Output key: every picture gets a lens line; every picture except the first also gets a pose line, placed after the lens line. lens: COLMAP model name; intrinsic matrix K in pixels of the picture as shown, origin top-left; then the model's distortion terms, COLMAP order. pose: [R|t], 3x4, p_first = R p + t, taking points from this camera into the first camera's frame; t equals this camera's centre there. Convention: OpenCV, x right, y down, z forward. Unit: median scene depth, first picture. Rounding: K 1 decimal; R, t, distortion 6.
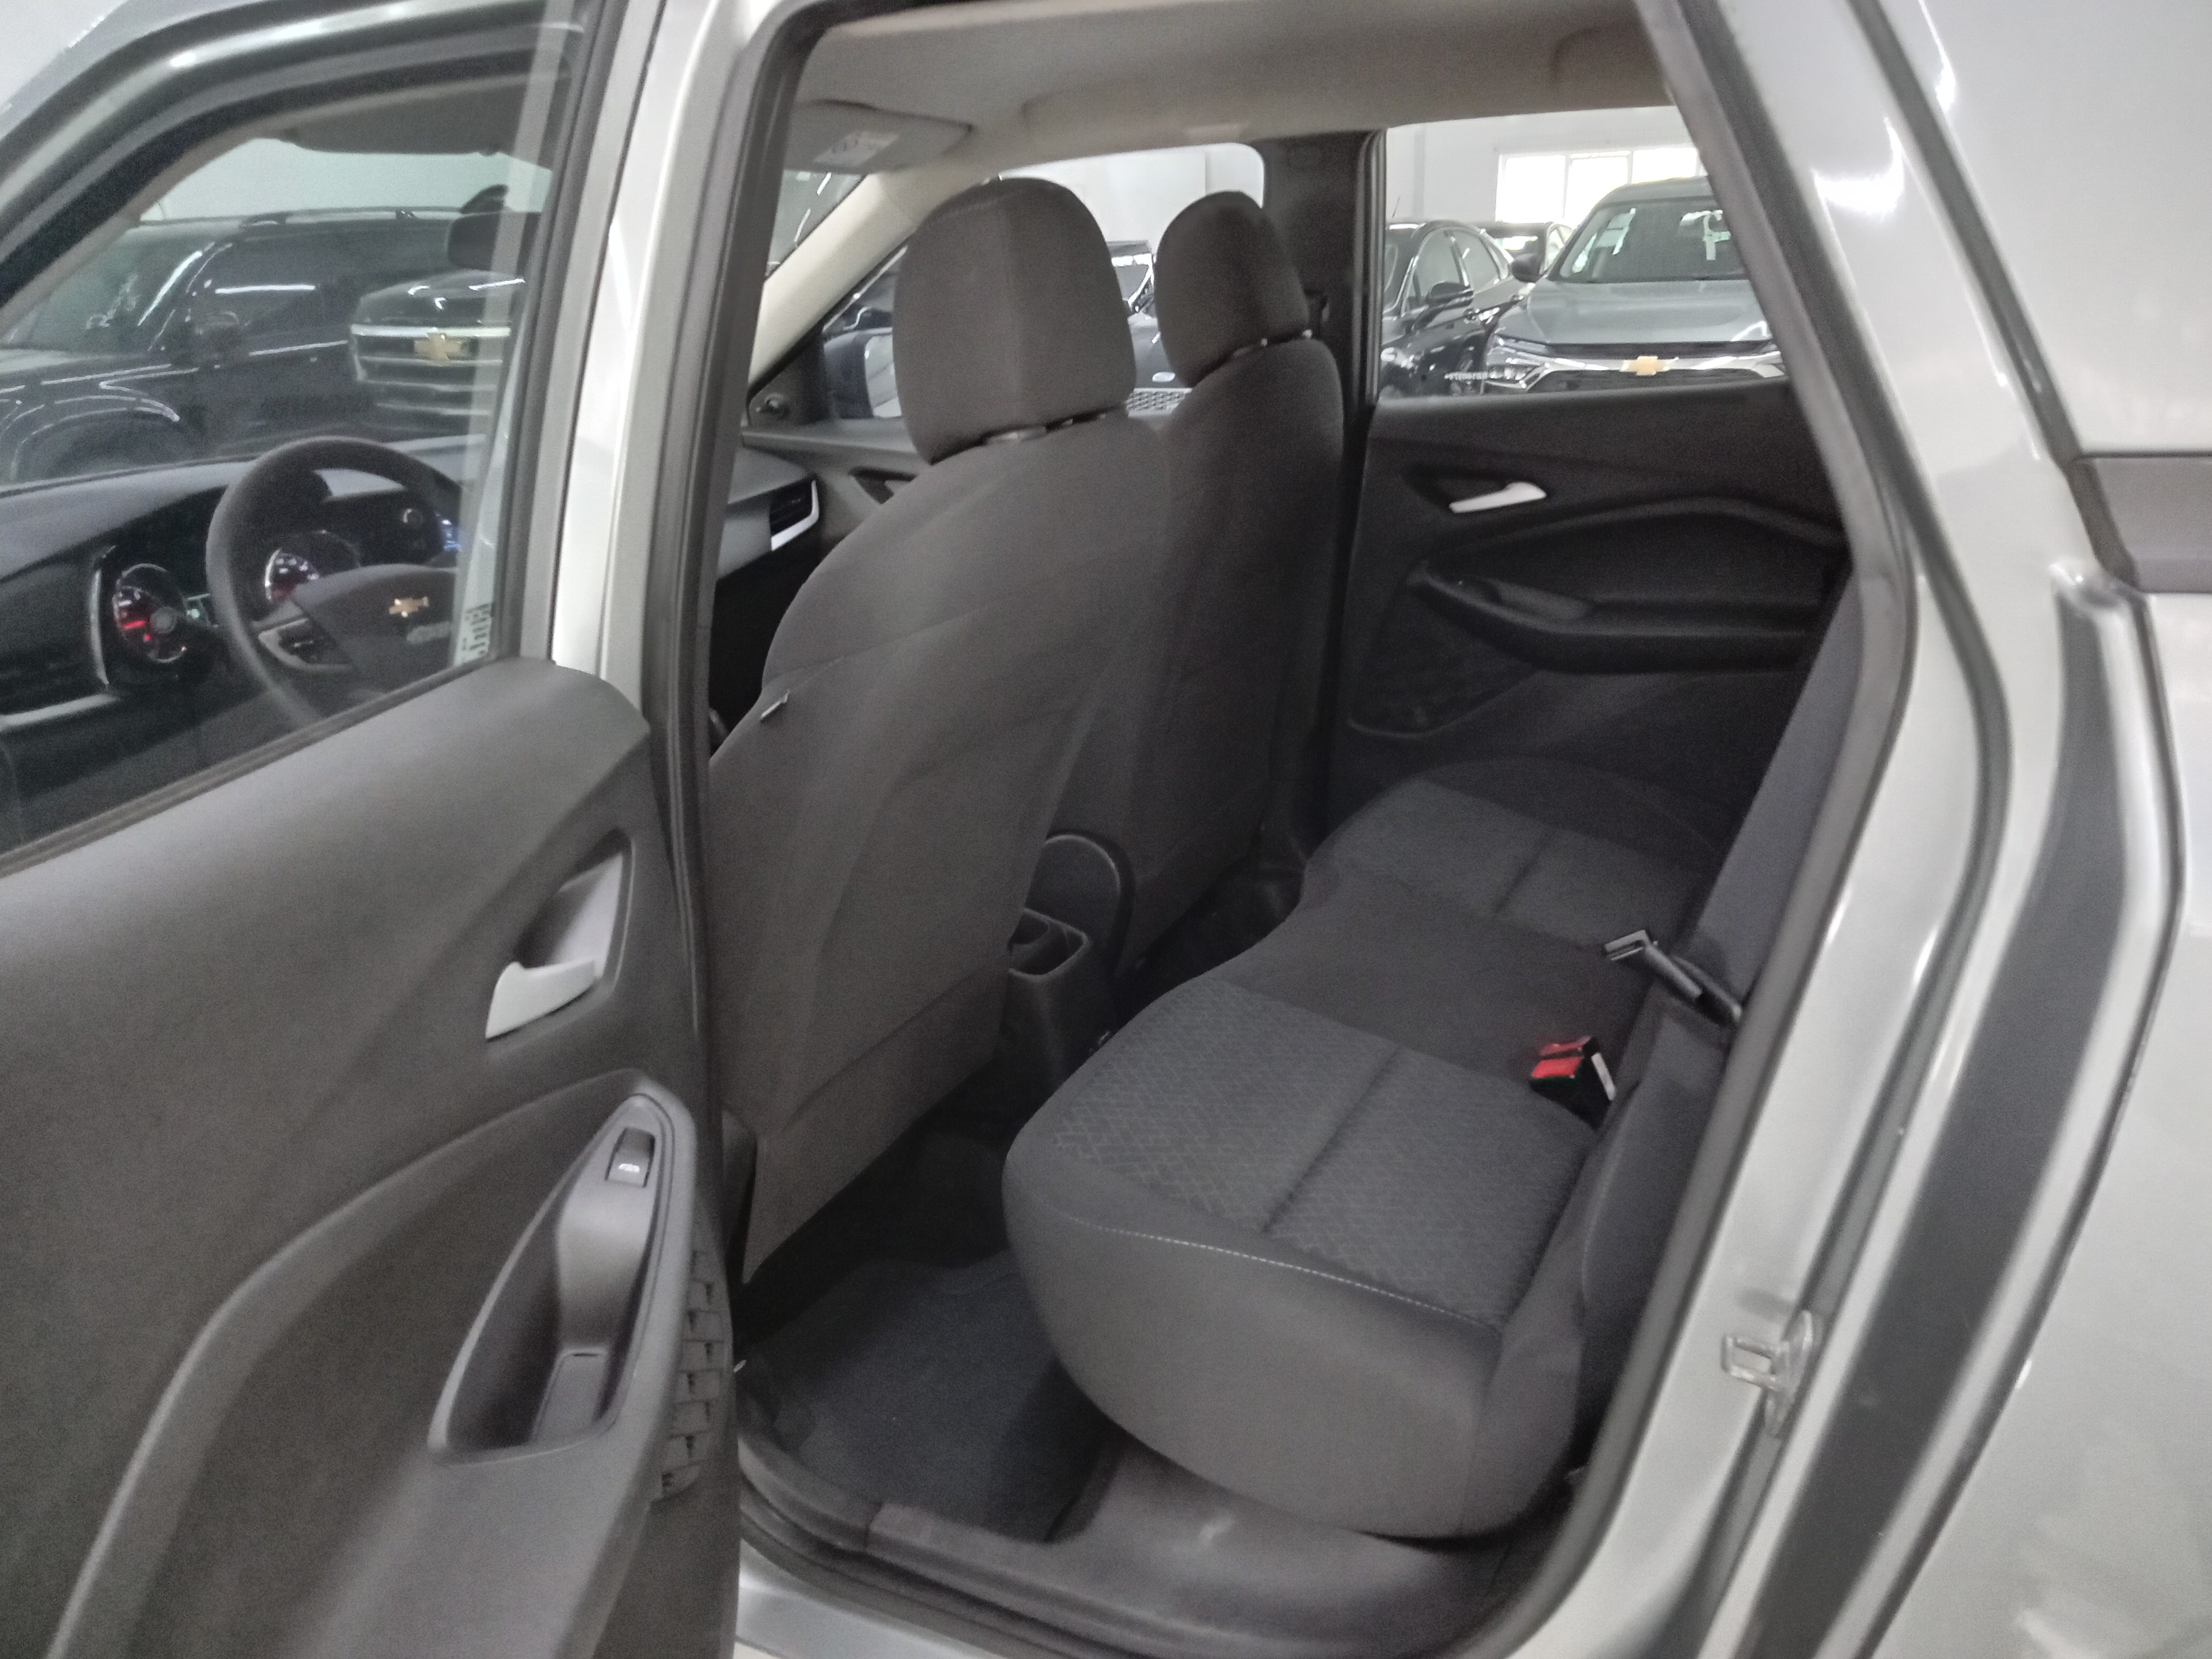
lens RADIAL K [[1658.2, 0, 1106.0], [0, 1658.2, 829.5], [0, 0, 1]] dist [0.044200, -0.071764]
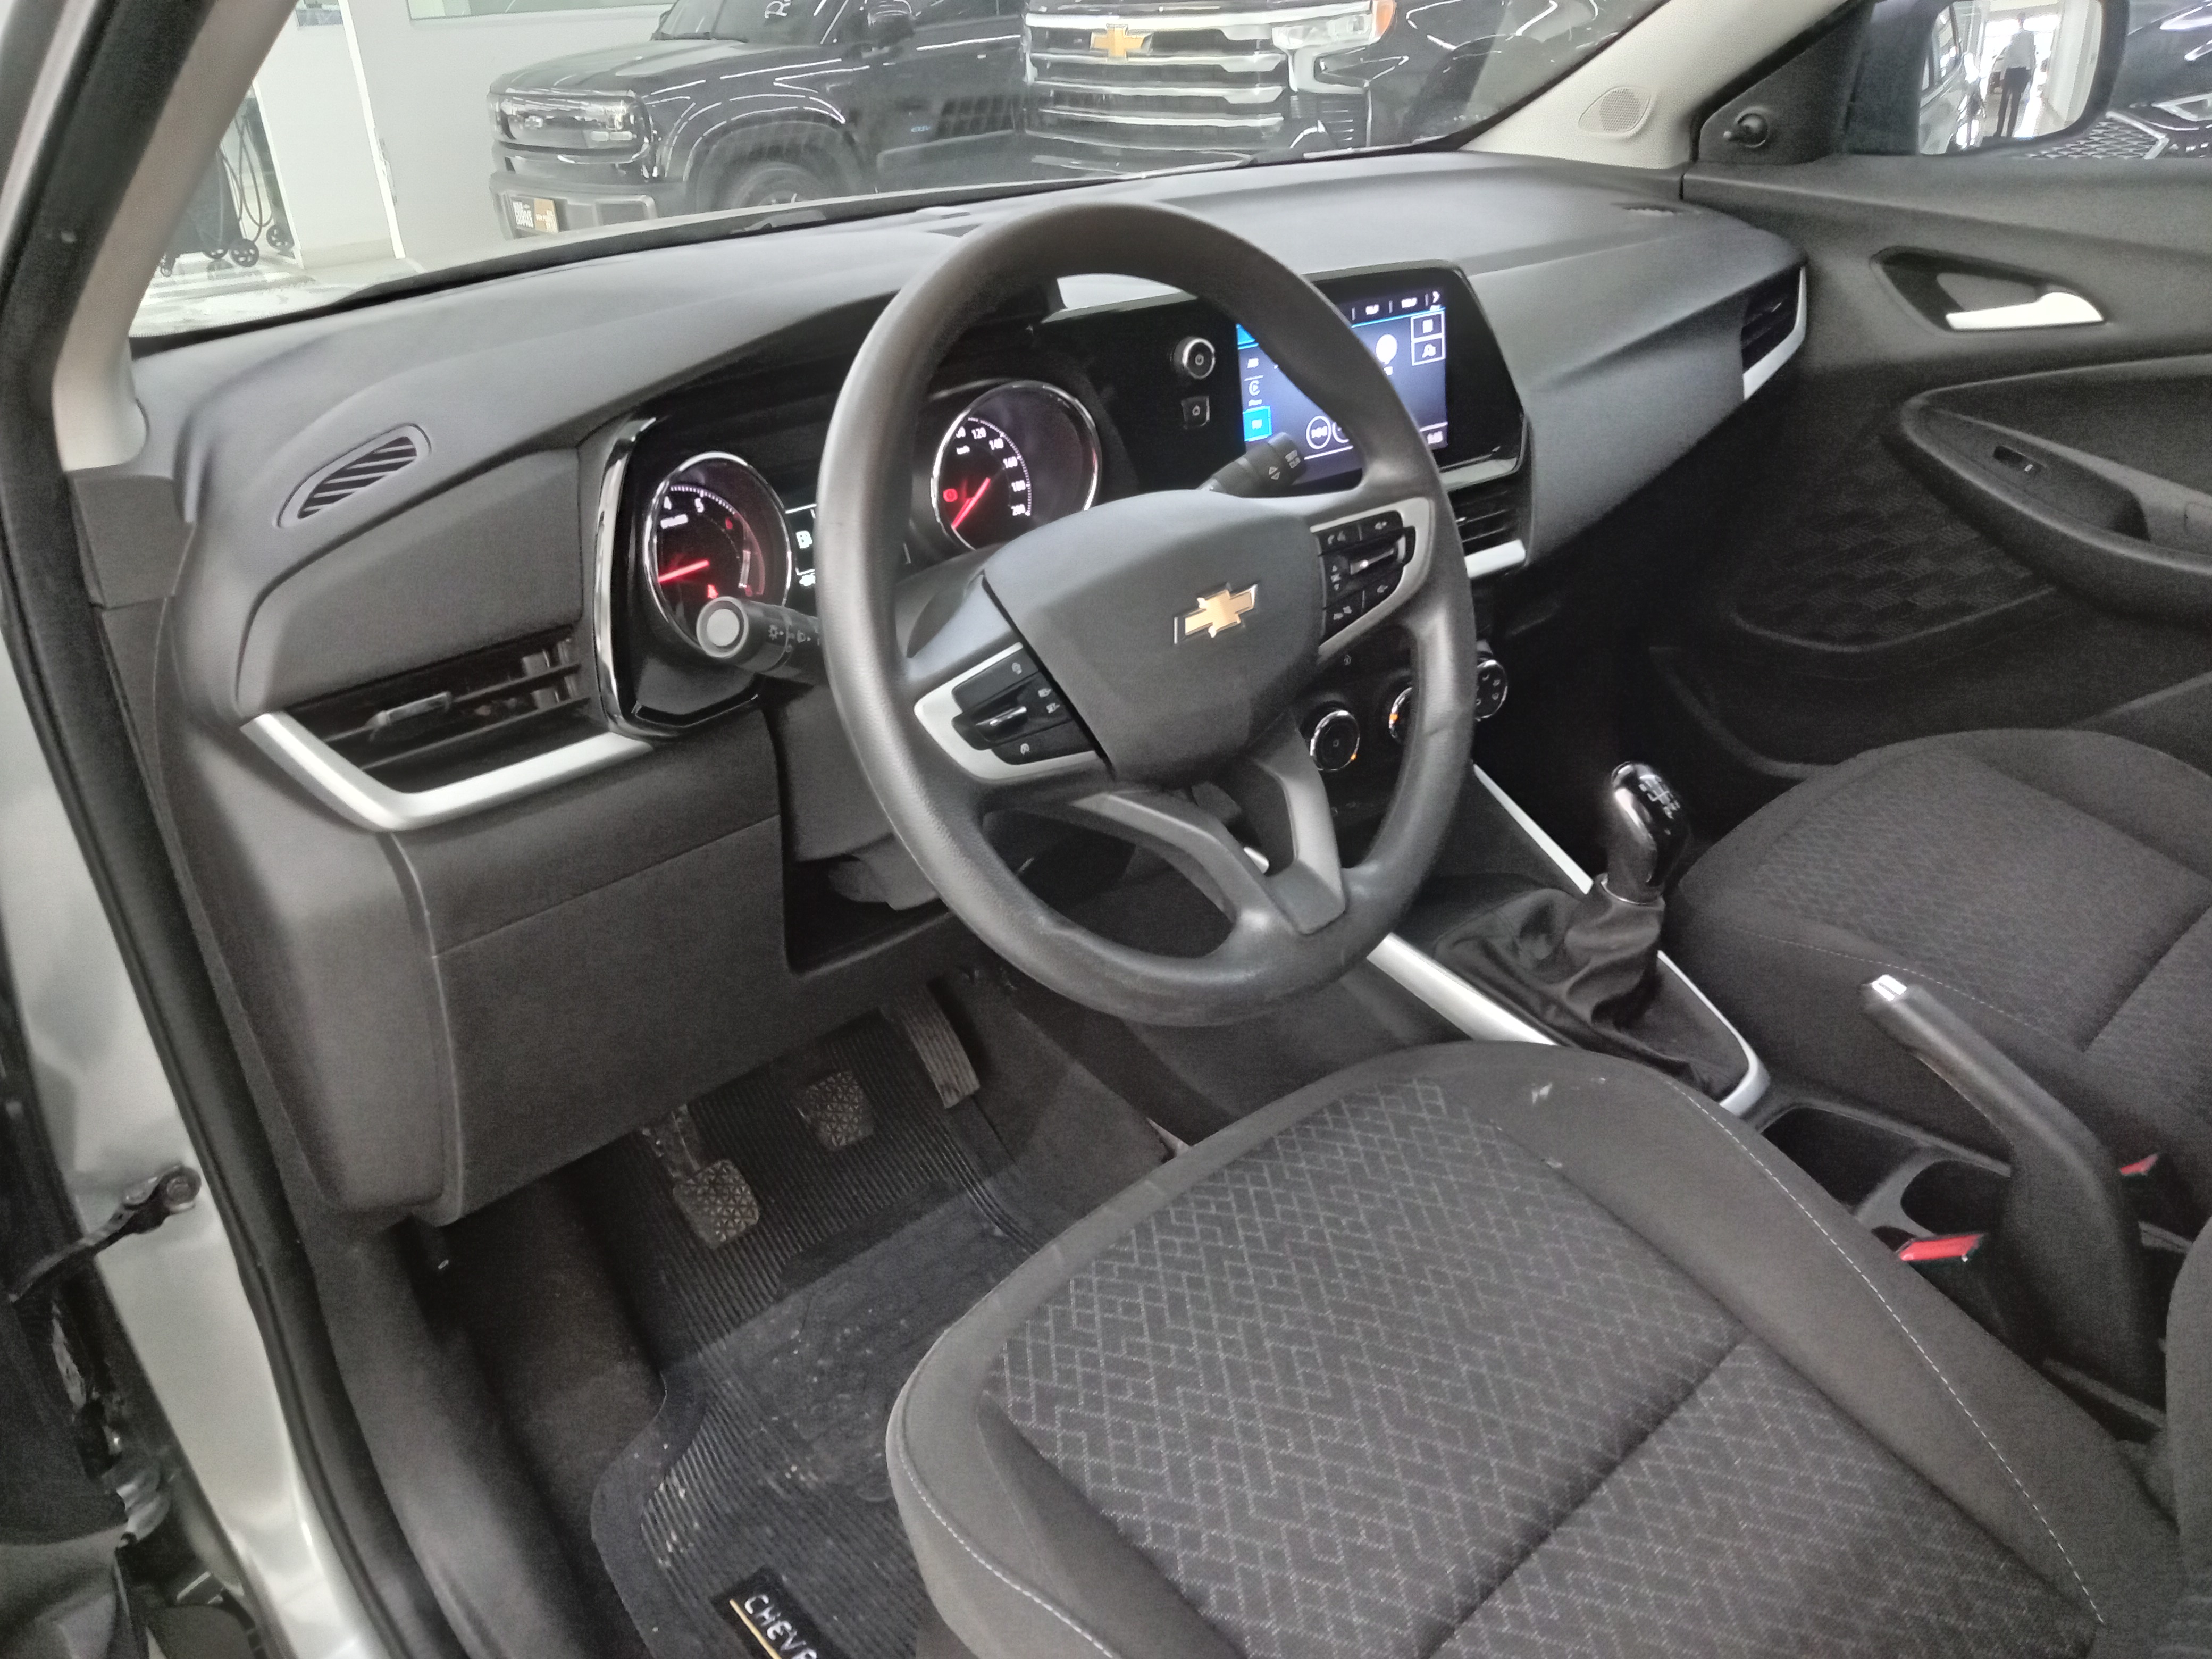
lens RADIAL K [[1609.1, 0, 1106.0], [0, 1609.1, 829.5], [0, 0, 1]] dist [0.101232, -0.163328]
pose [[0.938246, 0.159674, -0.306918, -0.197989], [-0.108540, 0.978190, 0.177098, -0.095737], [0.328502, -0.132848, 0.935114, 0.376363]]
